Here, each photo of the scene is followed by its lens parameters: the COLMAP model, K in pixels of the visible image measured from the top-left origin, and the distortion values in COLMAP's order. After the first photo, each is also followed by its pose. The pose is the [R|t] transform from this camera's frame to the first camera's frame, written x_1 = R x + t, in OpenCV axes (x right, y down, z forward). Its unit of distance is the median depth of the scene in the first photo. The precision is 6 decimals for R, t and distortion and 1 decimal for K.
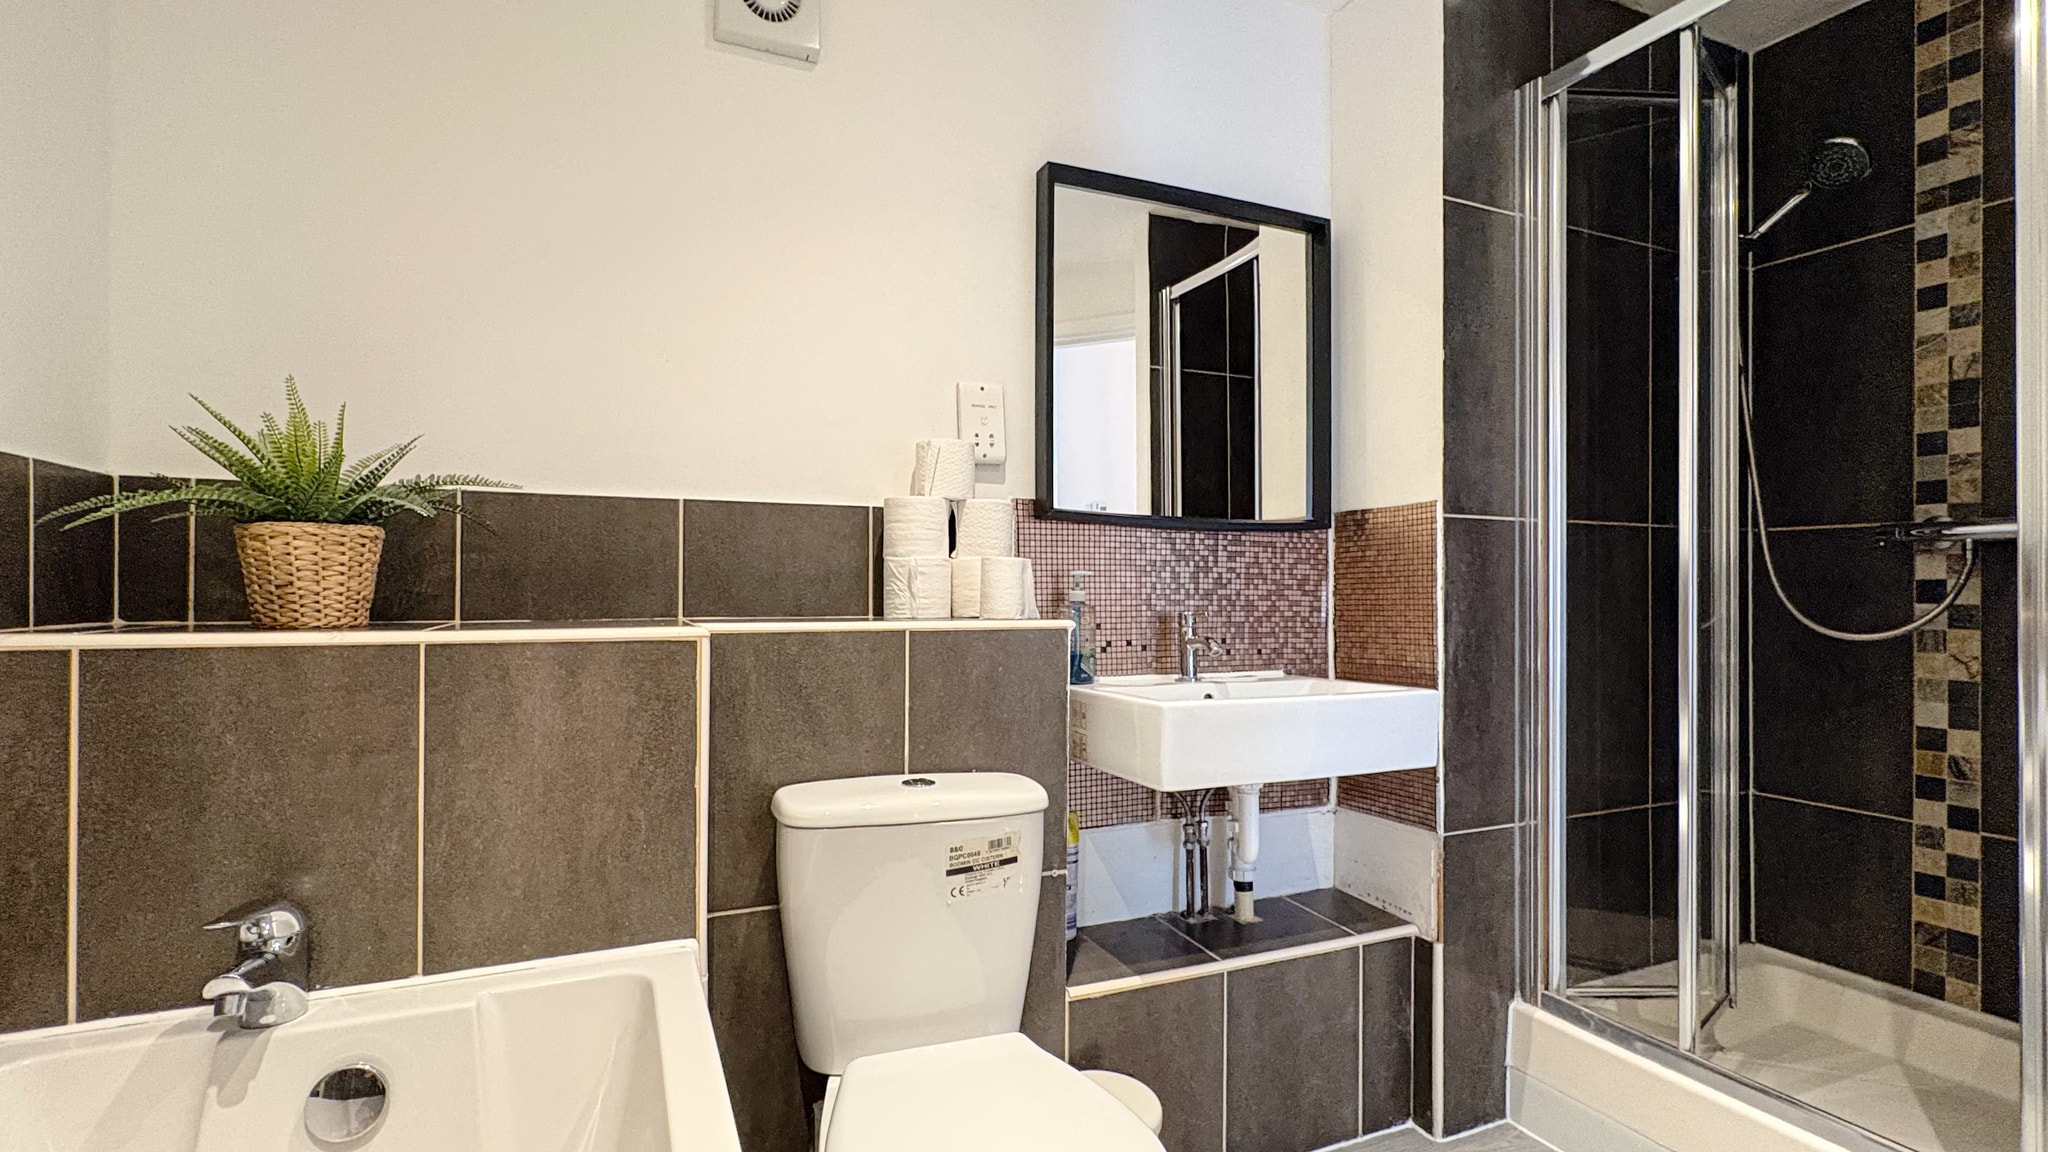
lens RADIAL K [[957.9, 0, 1024.0], [0, 957.9, 576.0], [0, 0, 1]] dist [0.001276, 0.000328]
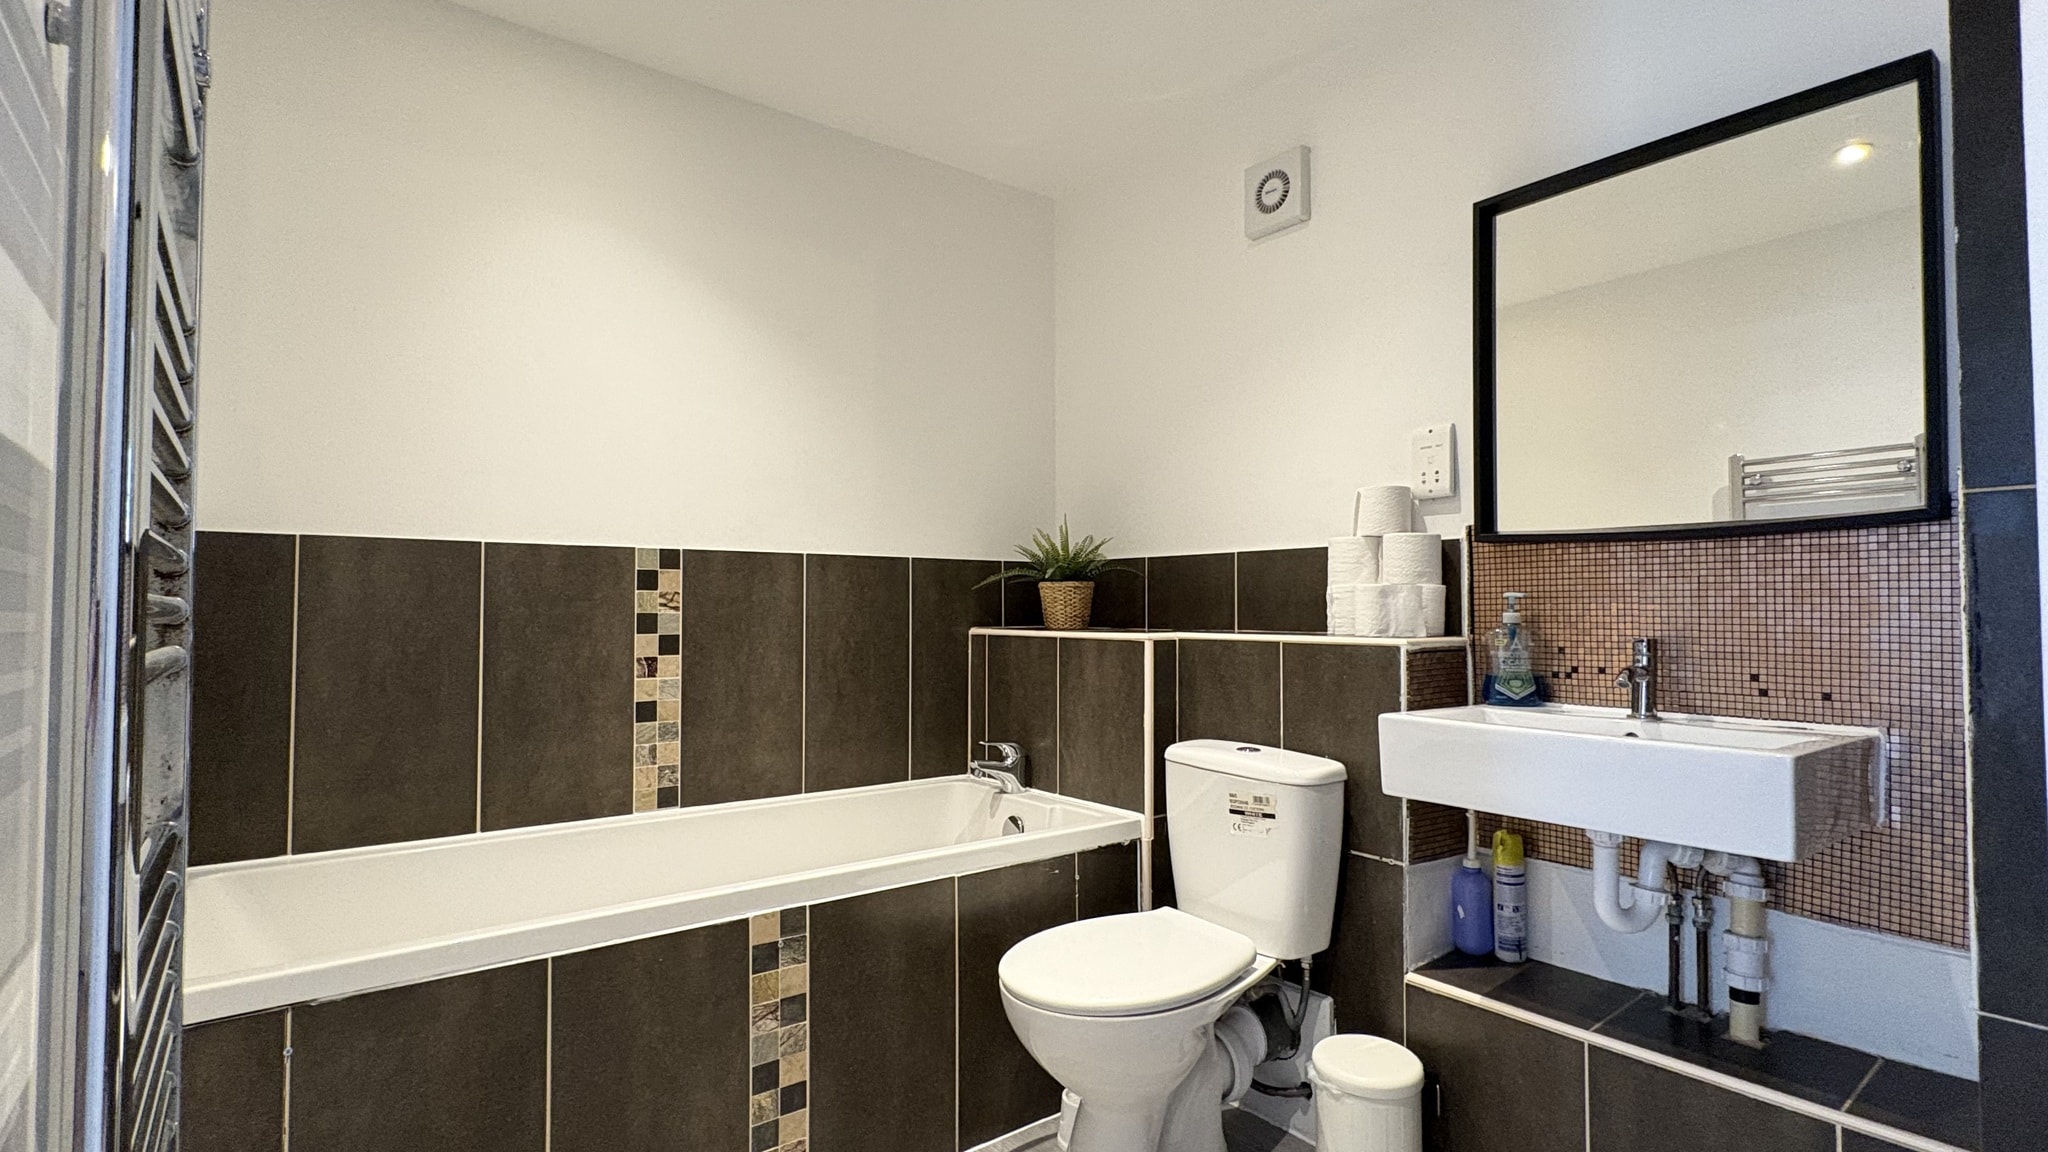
lens RADIAL K [[963.3, 0, 1024.0], [0, 963.3, 576.0], [0, 0, 1]] dist [-0.000801, -0.000086]
pose [[0.244323, -0.038593, -0.968926, 1.006299], [0.009145, 0.999255, -0.037495, 0.011459], [0.969651, 0.000300, 0.244494, 0.291174]]
